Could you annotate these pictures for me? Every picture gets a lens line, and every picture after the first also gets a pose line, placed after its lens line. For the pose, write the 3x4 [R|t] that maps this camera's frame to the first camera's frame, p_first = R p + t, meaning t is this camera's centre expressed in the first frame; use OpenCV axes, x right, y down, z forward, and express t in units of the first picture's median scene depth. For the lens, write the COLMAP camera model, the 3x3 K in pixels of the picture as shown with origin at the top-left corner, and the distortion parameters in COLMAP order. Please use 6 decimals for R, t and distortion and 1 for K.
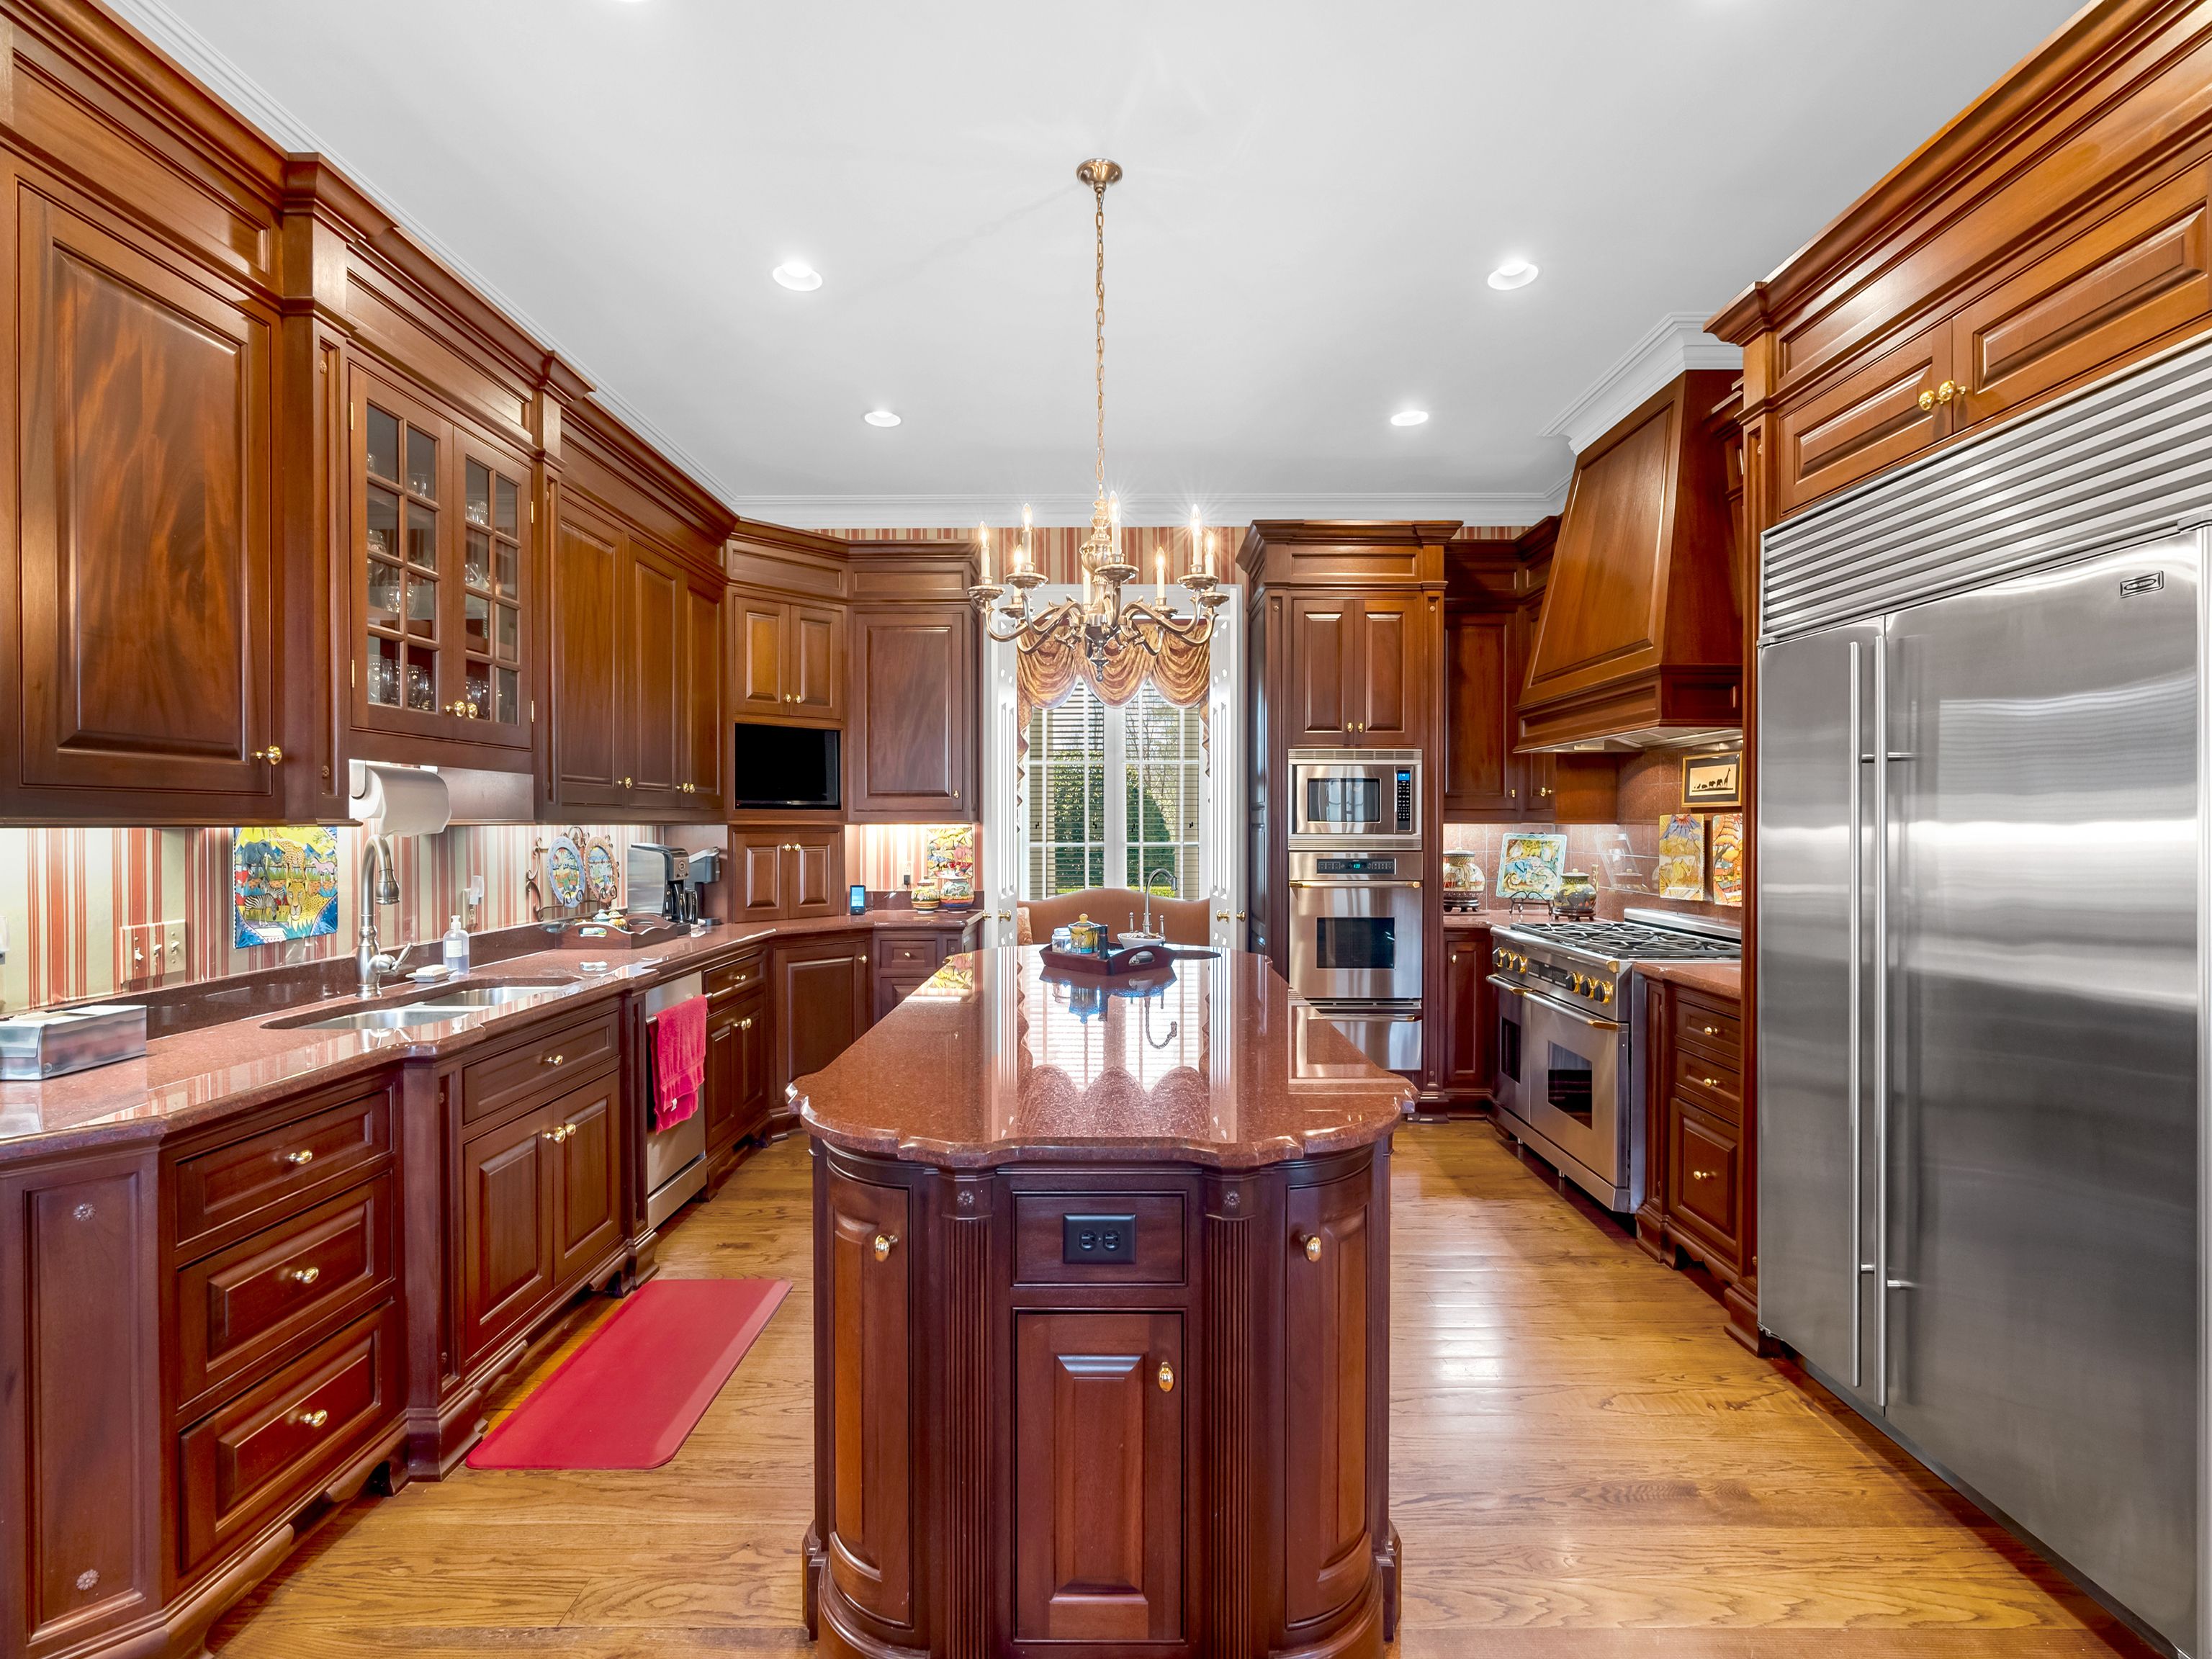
lens RADIAL K [[1010.0, 0, 1109.5], [0, 1010.0, 829.6], [0, 0, 1]] dist [-0.006170, 0.002970]
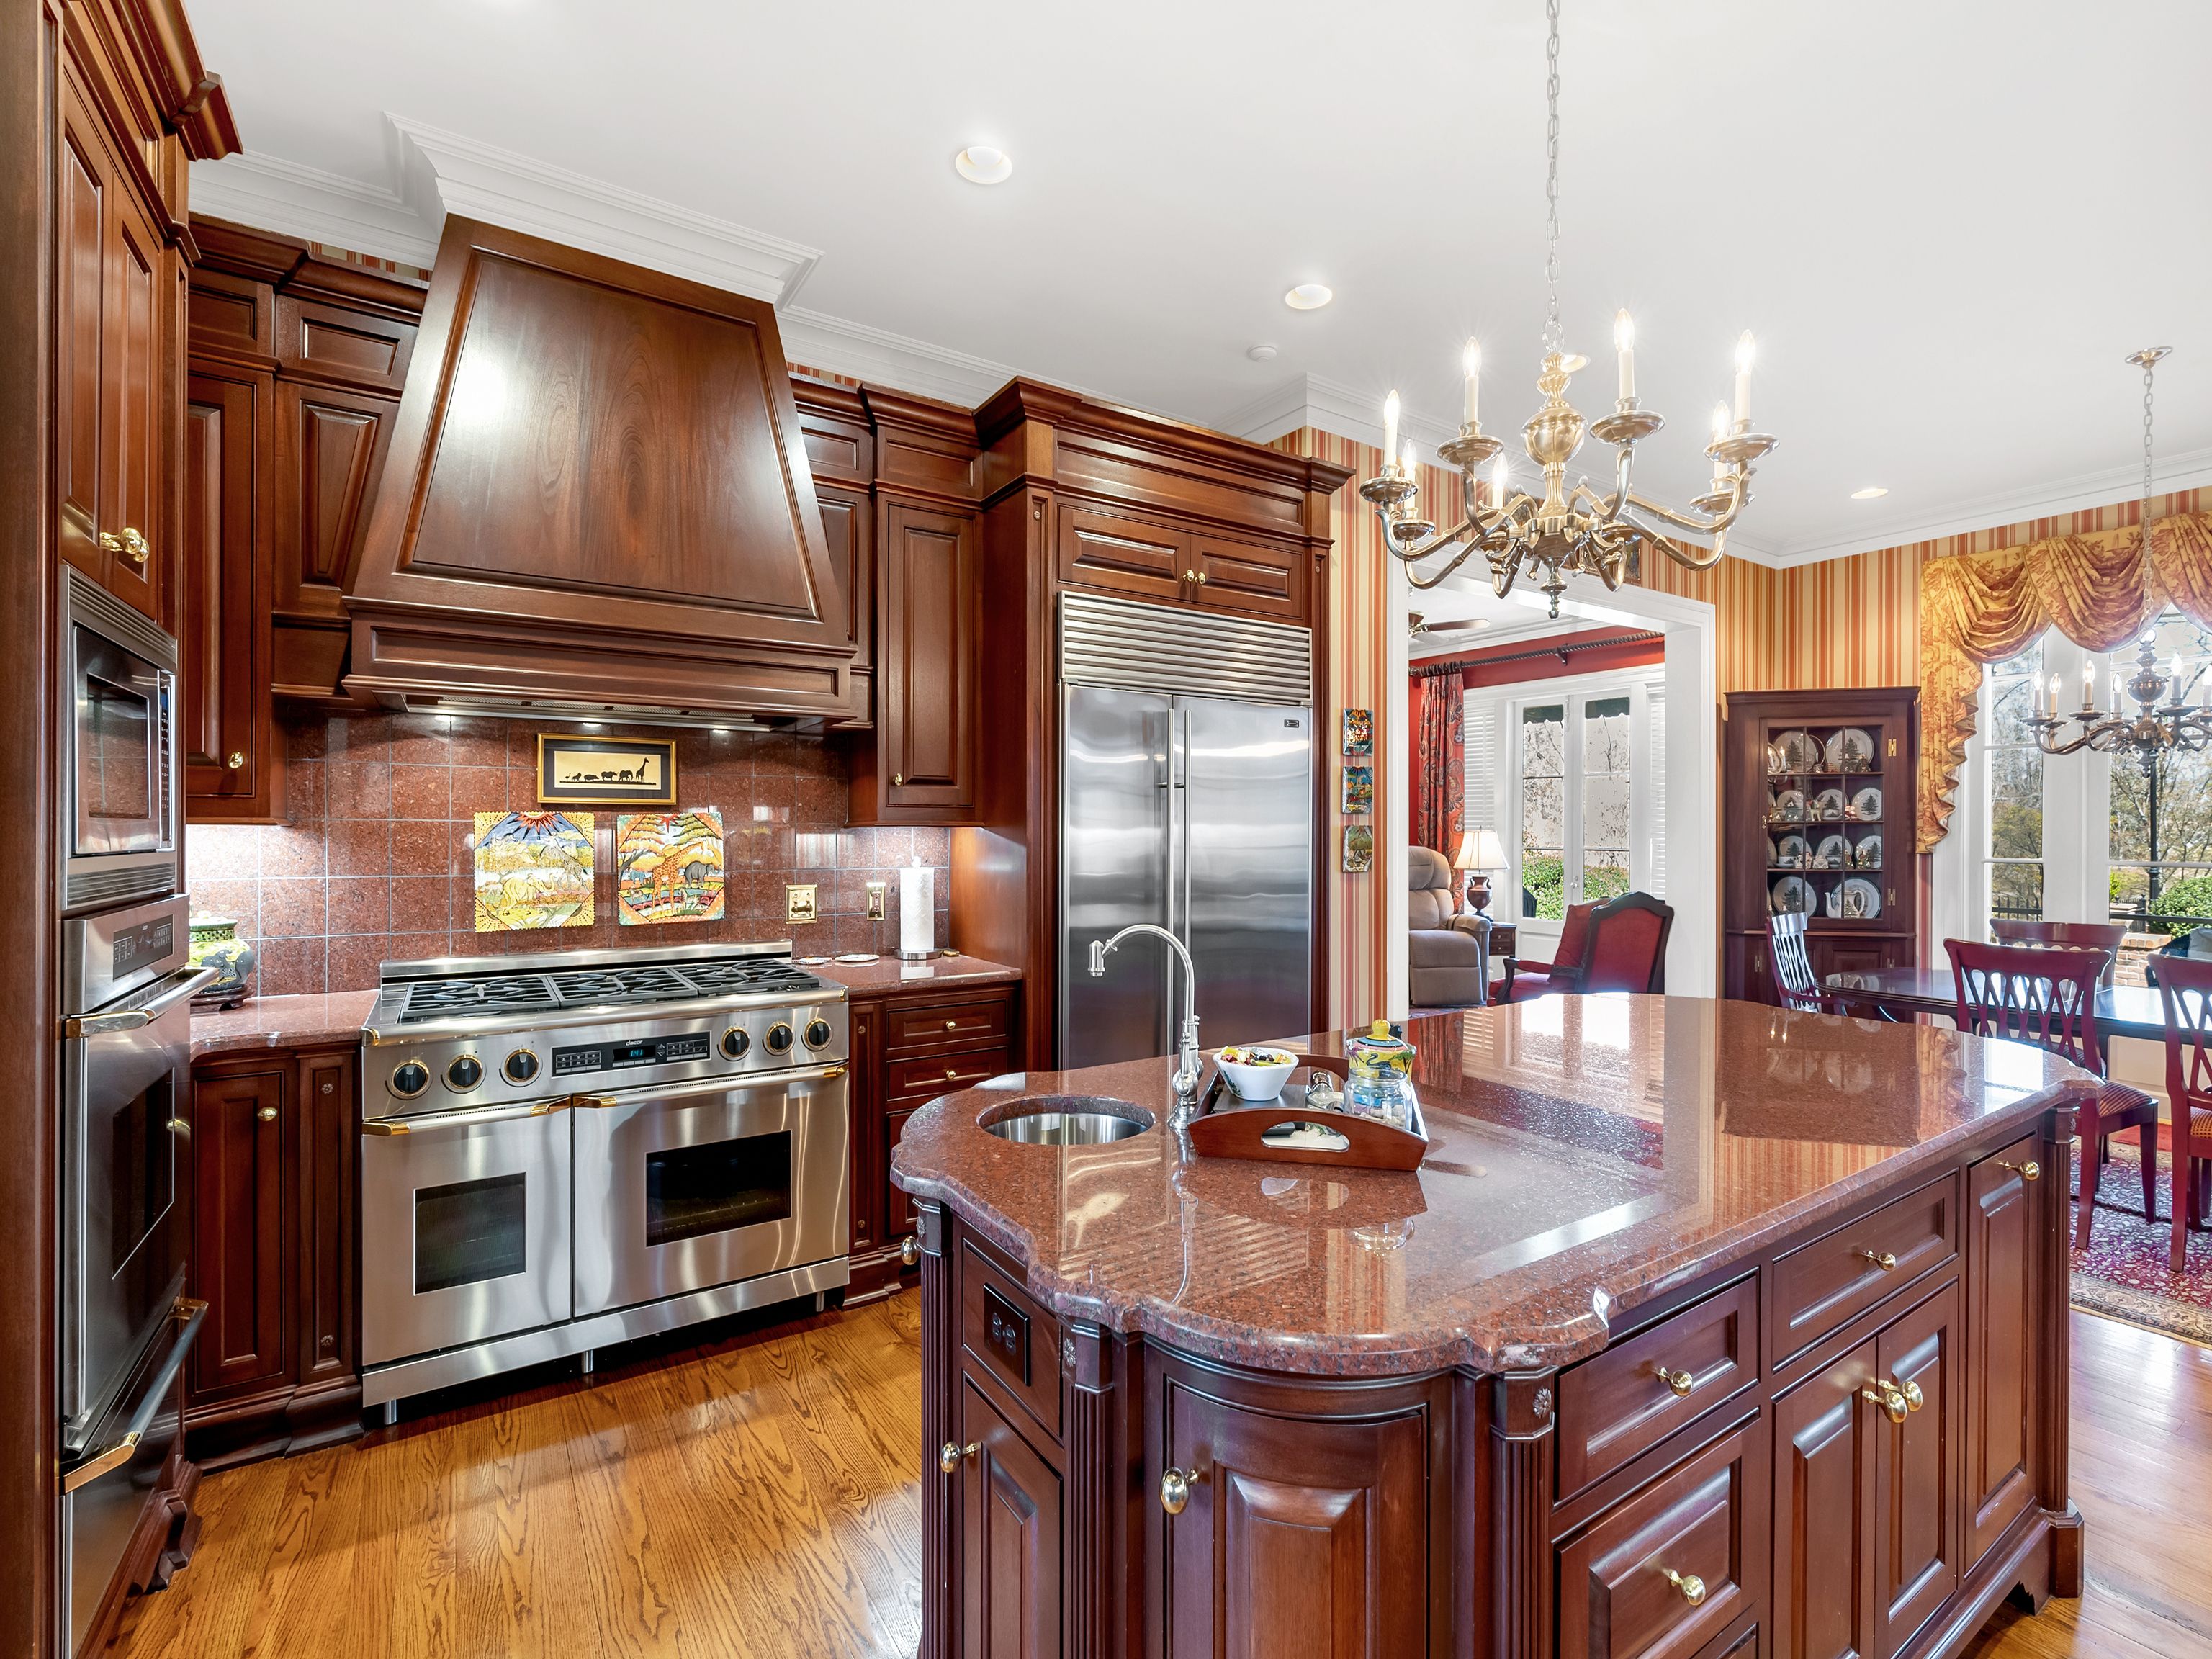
lens RADIAL K [[1010.0, 0, 1120.8], [0, 1010.0, 827.3], [0, 0, 1]] dist [-0.006170, 0.002970]
pose [[-0.560797, 0.004454, 0.827942, -0.285674], [0.005832, 0.999982, -0.001430, -0.000876], [-0.827933, 0.004027, -0.560813, 1.115539]]
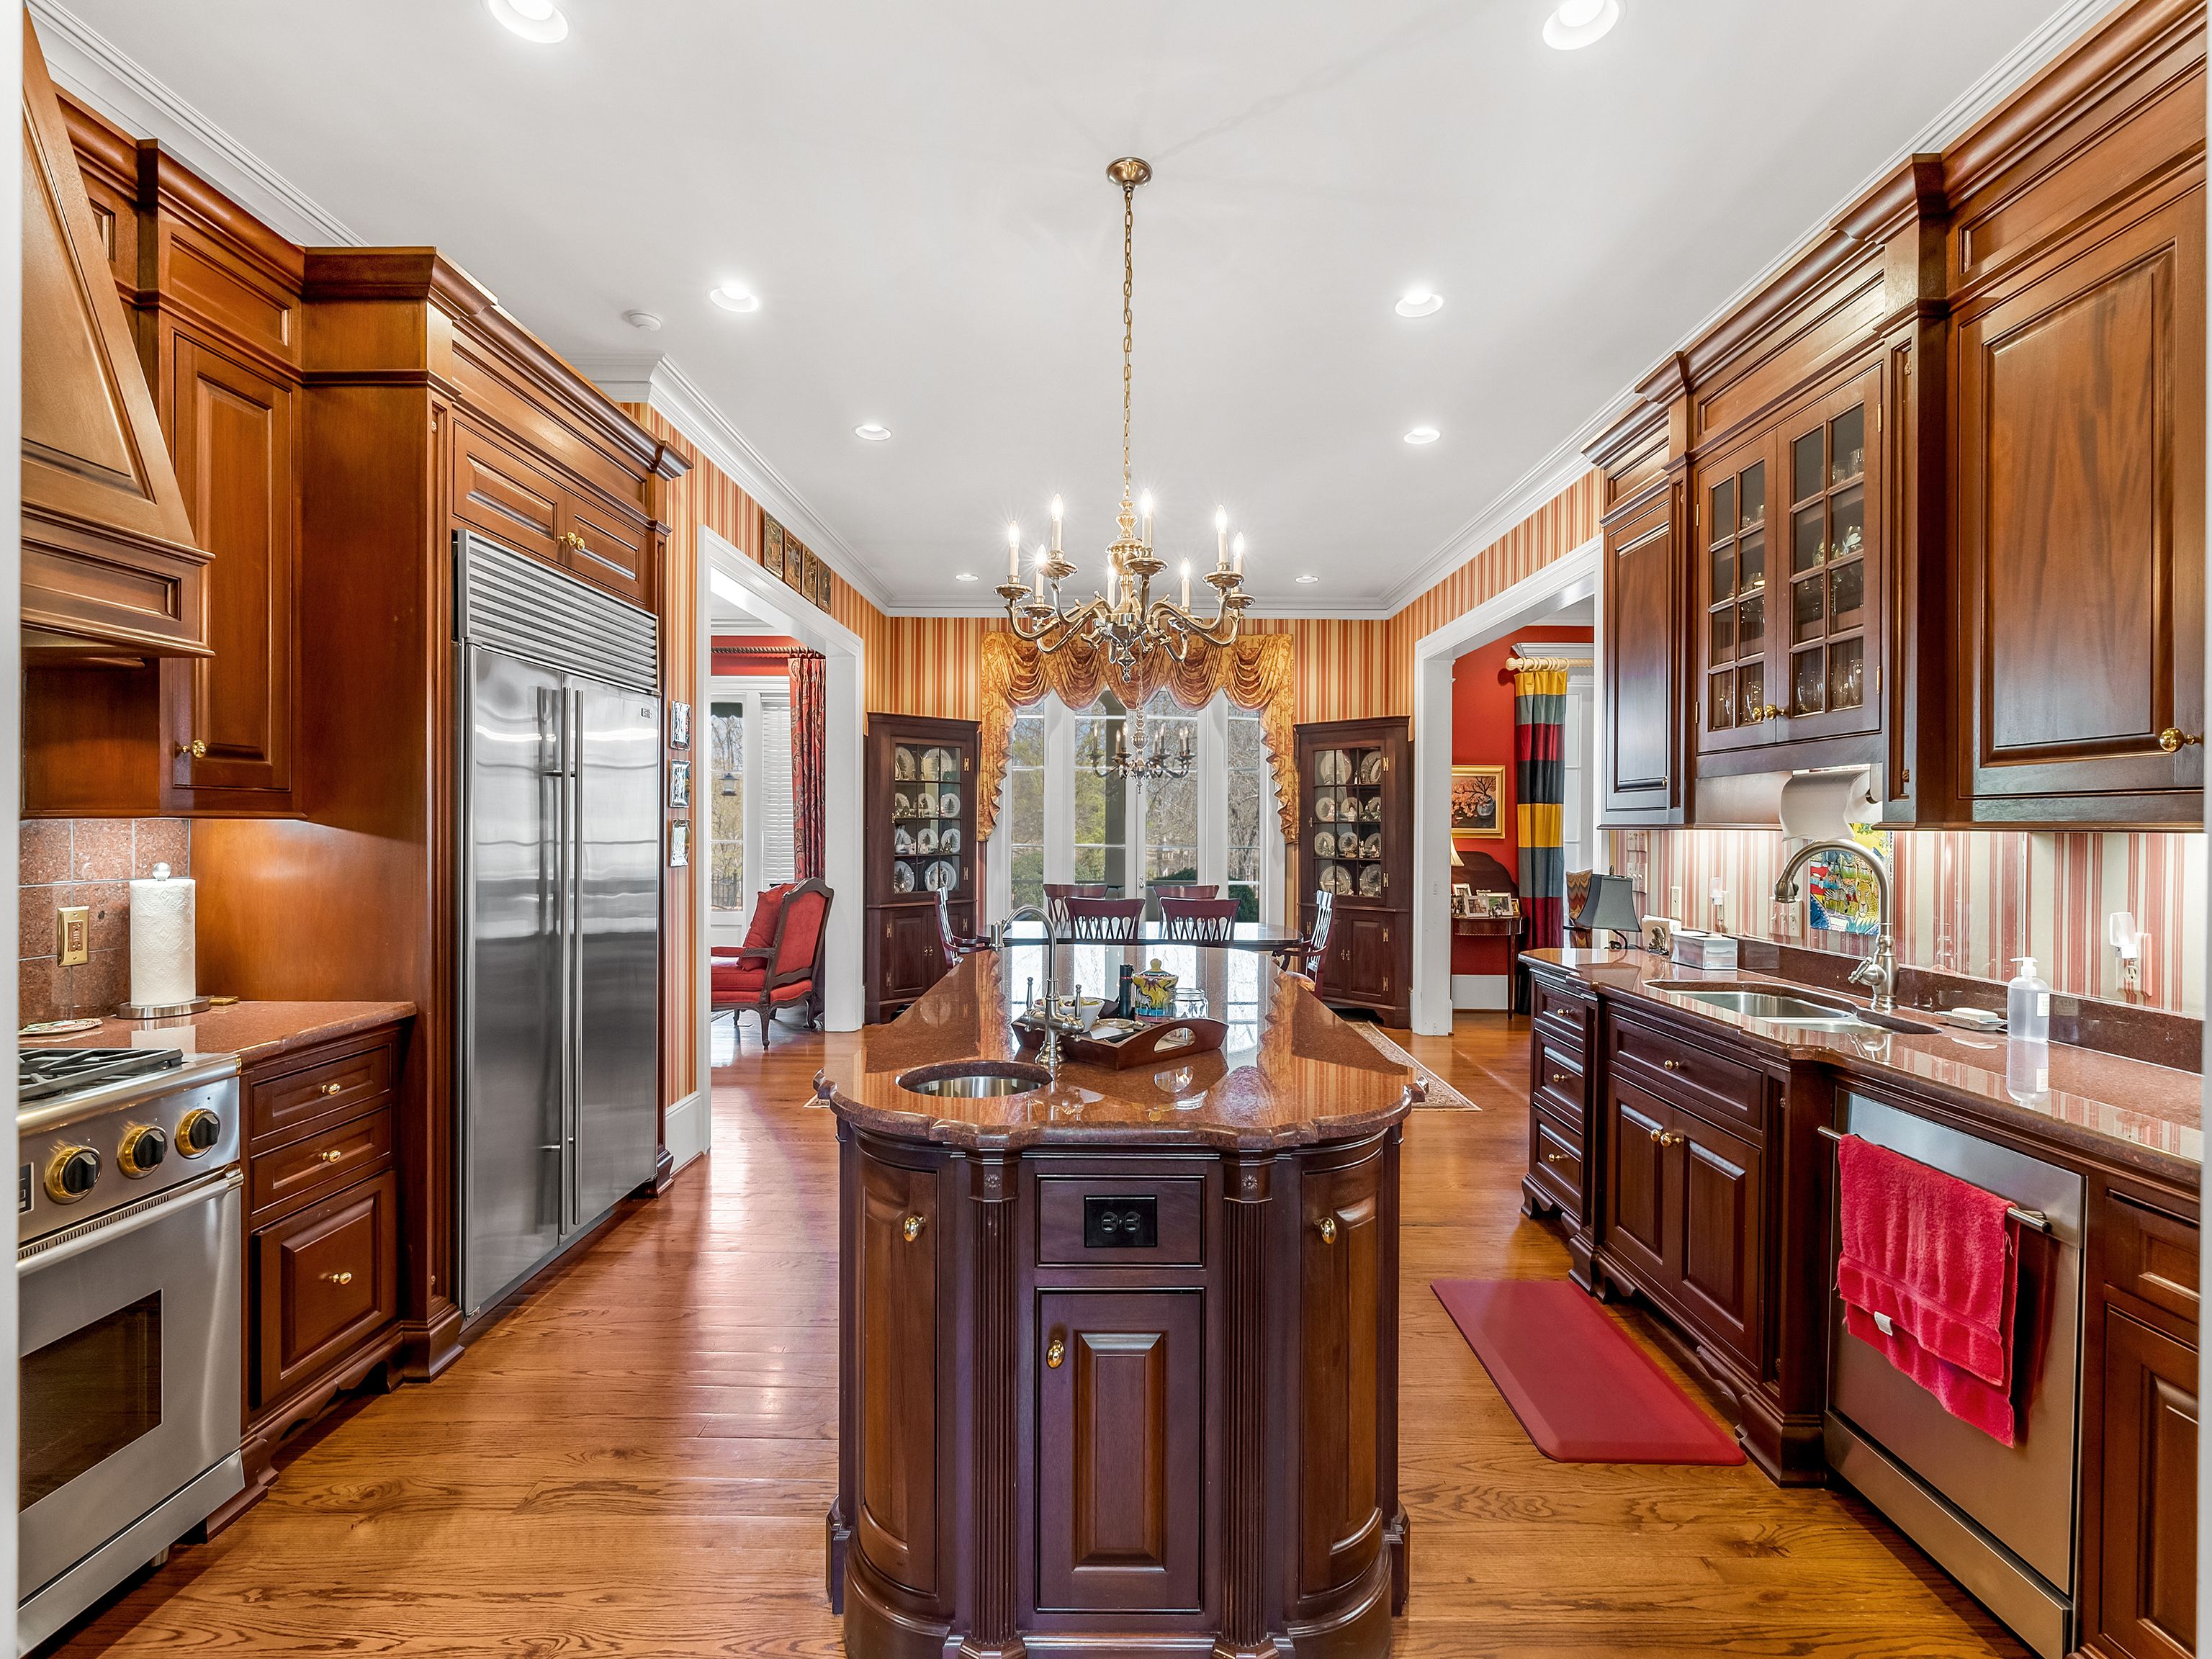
lens RADIAL K [[1010.0, 0, 1111.2], [0, 1010.0, 824.0], [0, 0, 1]] dist [-0.006170, 0.002970]
pose [[-0.999978, -0.001761, -0.006427, -0.002472], [-0.001796, 0.999983, 0.005476, -0.004247], [0.006418, 0.005487, -0.999964, 1.362766]]
